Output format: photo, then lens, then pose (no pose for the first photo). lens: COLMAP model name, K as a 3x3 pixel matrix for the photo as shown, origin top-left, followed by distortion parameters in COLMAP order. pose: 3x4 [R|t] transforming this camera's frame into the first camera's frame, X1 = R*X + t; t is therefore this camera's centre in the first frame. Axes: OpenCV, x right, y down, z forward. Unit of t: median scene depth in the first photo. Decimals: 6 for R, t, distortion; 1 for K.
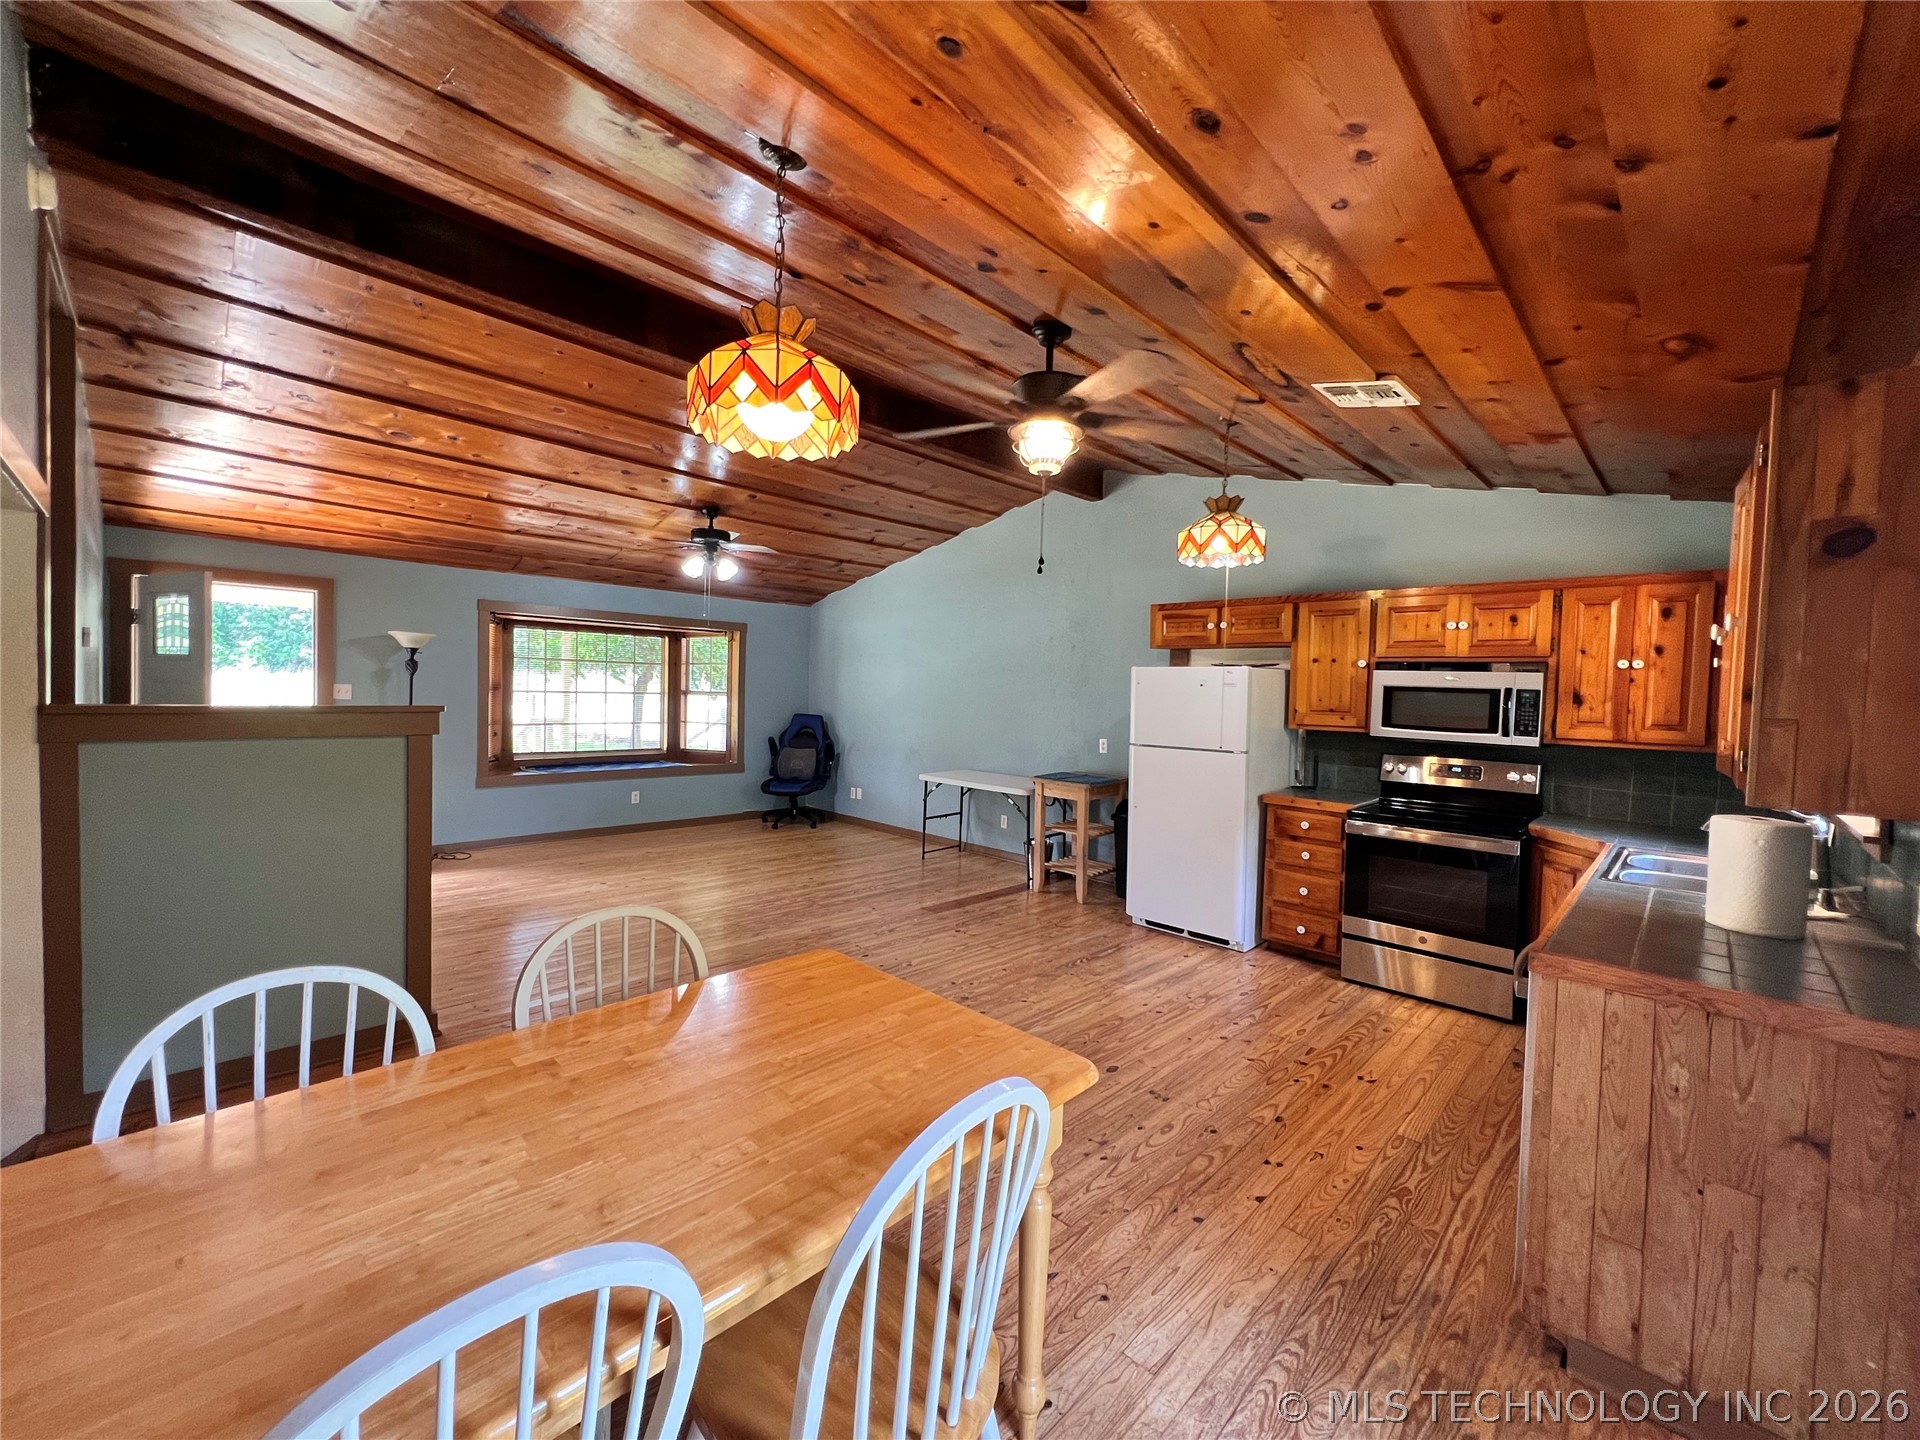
lens RADIAL K [[770.6, 0, 957.7], [0, 770.6, 712.8], [0, 0, 1]] dist [-0.001163, 0.000117]
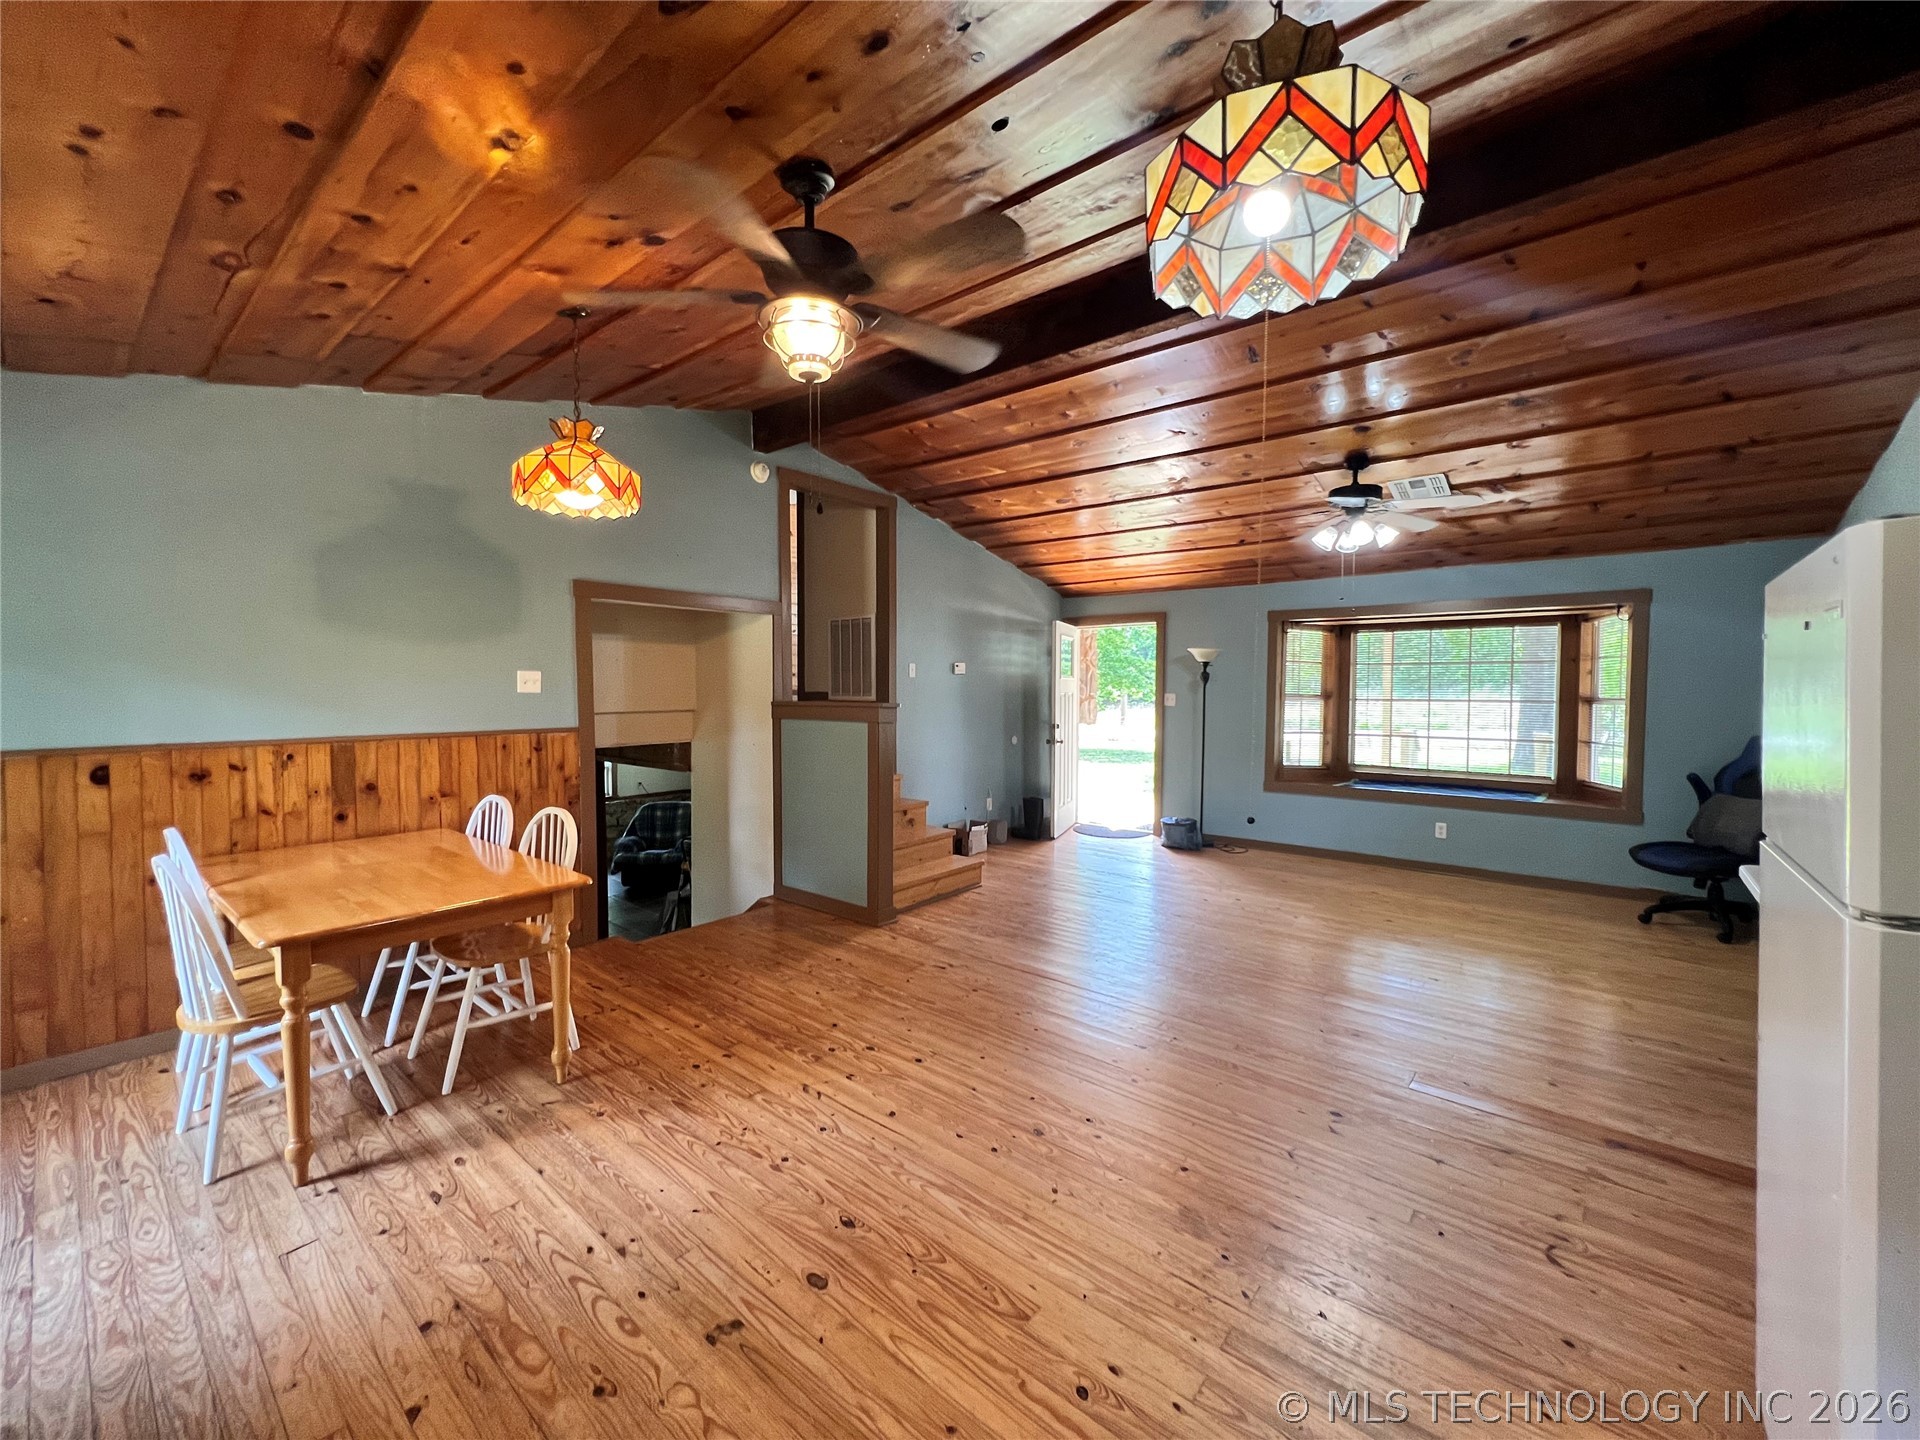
lens RADIAL K [[767.7, 0, 960.3], [0, 767.7, 714.2], [0, 0, 1]] dist [0.001644, -0.000001]
pose [[0.081211, 0.009273, -0.996654, 0.545155], [-0.032421, 0.999452, 0.006658, -0.000449], [0.996170, 0.031772, 0.081467, 0.696490]]
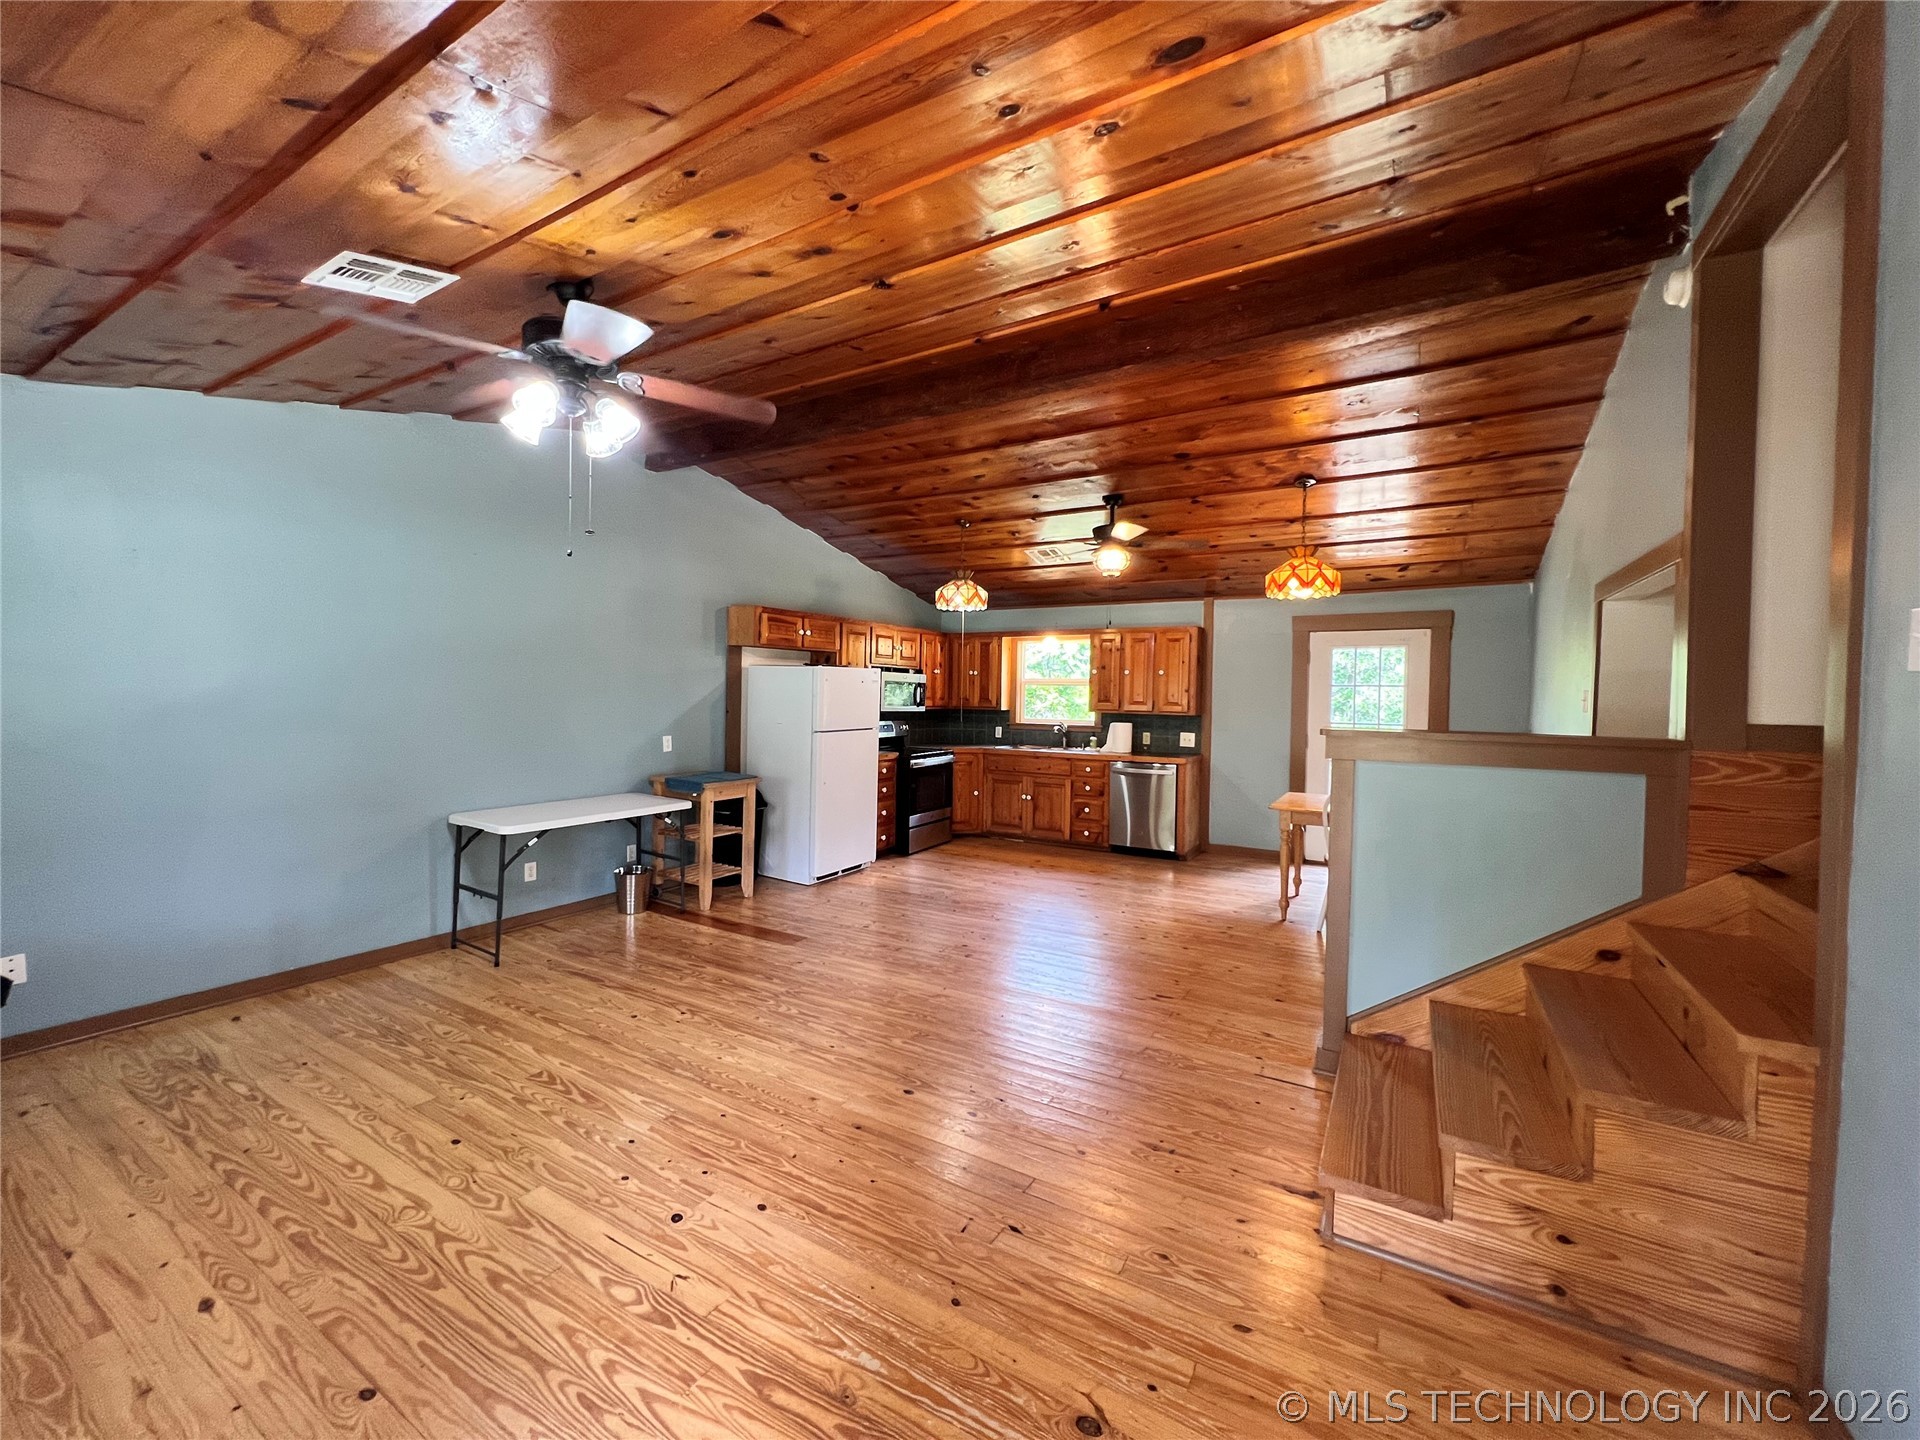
lens RADIAL K [[767.7, 0, 960.3], [0, 767.7, 714.2], [0, 0, 1]] dist [0.001644, -0.000001]
pose [[-0.237344, -0.058229, 0.969679, -1.025767], [0.010727, 0.997984, 0.062555, -0.060652], [-0.971366, 0.025249, -0.236241, 1.143787]]
